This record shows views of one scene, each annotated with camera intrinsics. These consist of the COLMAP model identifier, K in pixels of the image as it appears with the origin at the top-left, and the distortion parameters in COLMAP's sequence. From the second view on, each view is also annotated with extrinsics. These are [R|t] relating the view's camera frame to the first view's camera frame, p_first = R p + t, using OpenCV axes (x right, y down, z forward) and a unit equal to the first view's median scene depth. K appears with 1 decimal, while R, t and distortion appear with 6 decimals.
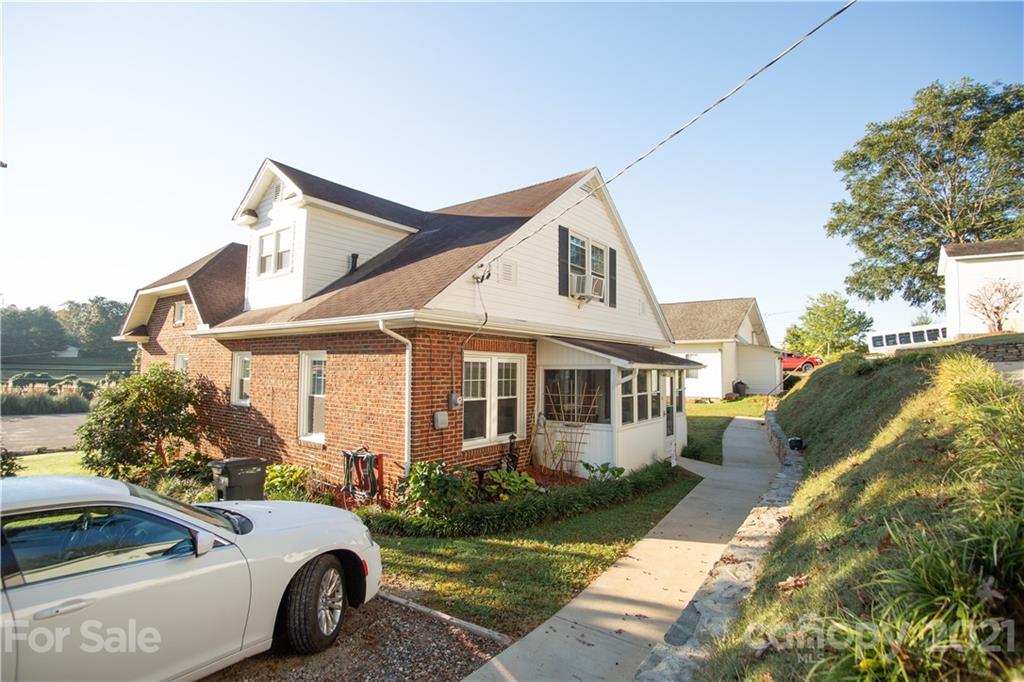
lens RADIAL K [[503.0, 0, 504.8], [0, 503.0, 335.3], [0, 0, 1]] dist [-0.062291, 0.022643]
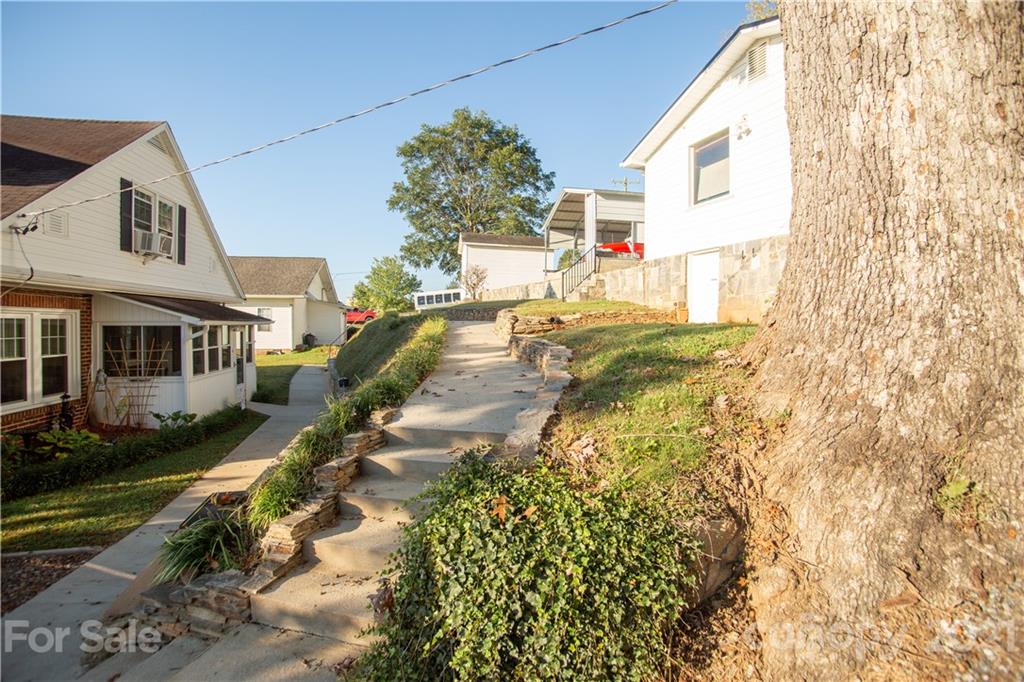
lens RADIAL K [[503.0, 0, 520.7], [0, 503.0, 338.1], [0, 0, 1]] dist [-0.062291, 0.022643]
pose [[0.674549, -0.021311, 0.737923, -0.059216], [-0.055496, 0.995291, 0.079475, -0.023787], [-0.736141, -0.094562, 0.670189, -0.194042]]
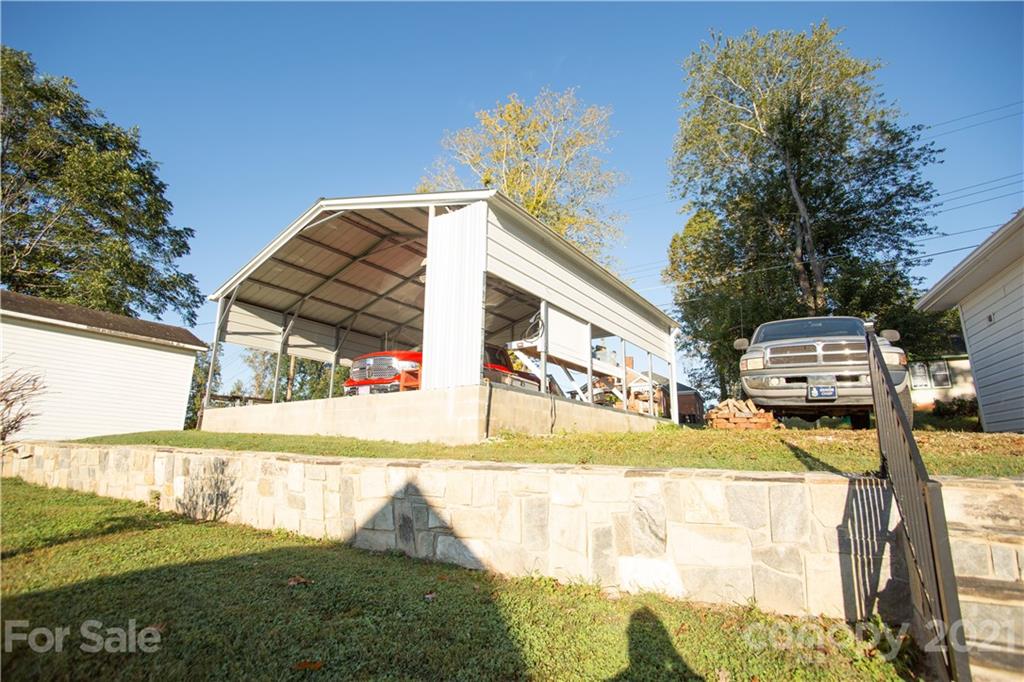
lens RADIAL K [[503.0, 0, 515.8], [0, 503.0, 335.8], [0, 0, 1]] dist [-0.062291, 0.022643]
pose [[-0.014718, 0.224759, 0.974303, 0.754009], [-0.070965, 0.971717, -0.225234, -0.095949], [-0.997370, -0.072457, 0.001648, 0.687924]]
